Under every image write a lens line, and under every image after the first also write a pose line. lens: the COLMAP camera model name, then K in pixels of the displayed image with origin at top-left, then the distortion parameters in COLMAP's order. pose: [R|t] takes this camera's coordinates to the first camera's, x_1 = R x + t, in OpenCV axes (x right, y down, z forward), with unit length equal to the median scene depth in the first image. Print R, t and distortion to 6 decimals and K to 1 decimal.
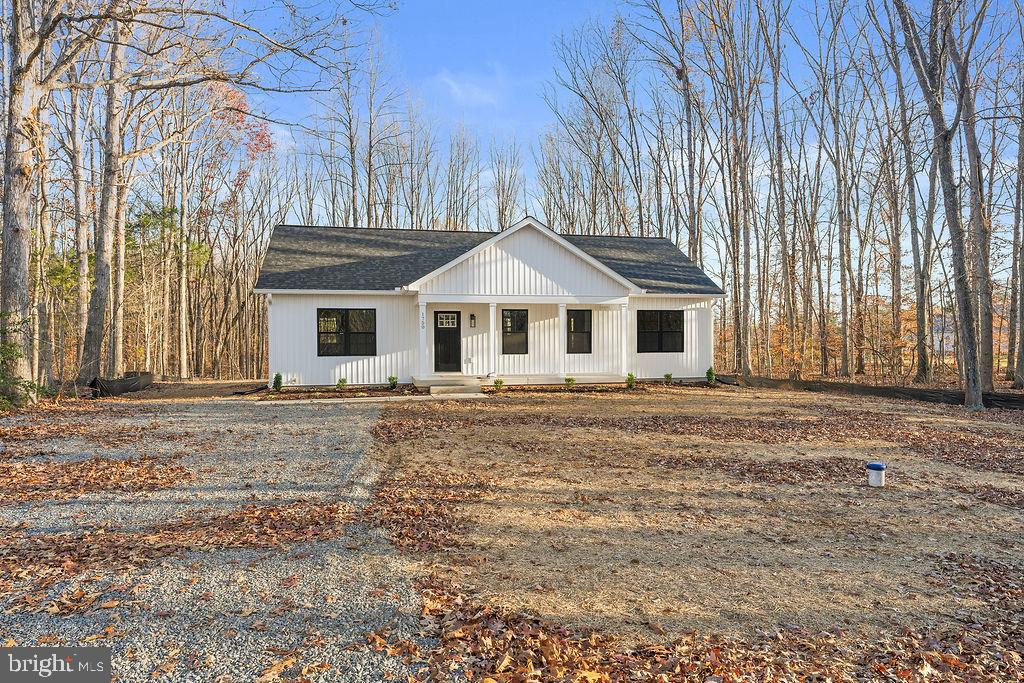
lens RADIAL K [[510.6, 0, 510.1], [0, 510.6, 346.1], [0, 0, 1]] dist [-0.002135, -0.001389]
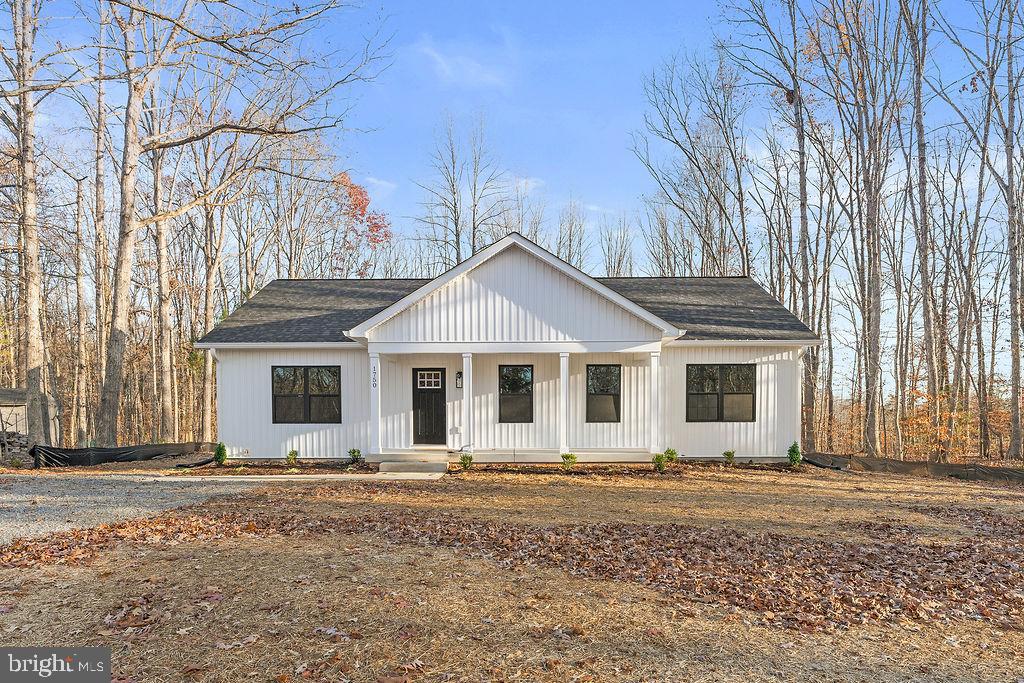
lens RADIAL K [[472.3, 0, 538.1], [0, 472.3, 434.2], [0, 0, 1]] dist [-0.001489, -0.001243]
pose [[0.978556, 0.008803, -0.205791, 0.188572], [-0.004359, 0.999748, 0.022038, 0.016983], [0.205933, -0.020669, 0.978348, 0.299978]]
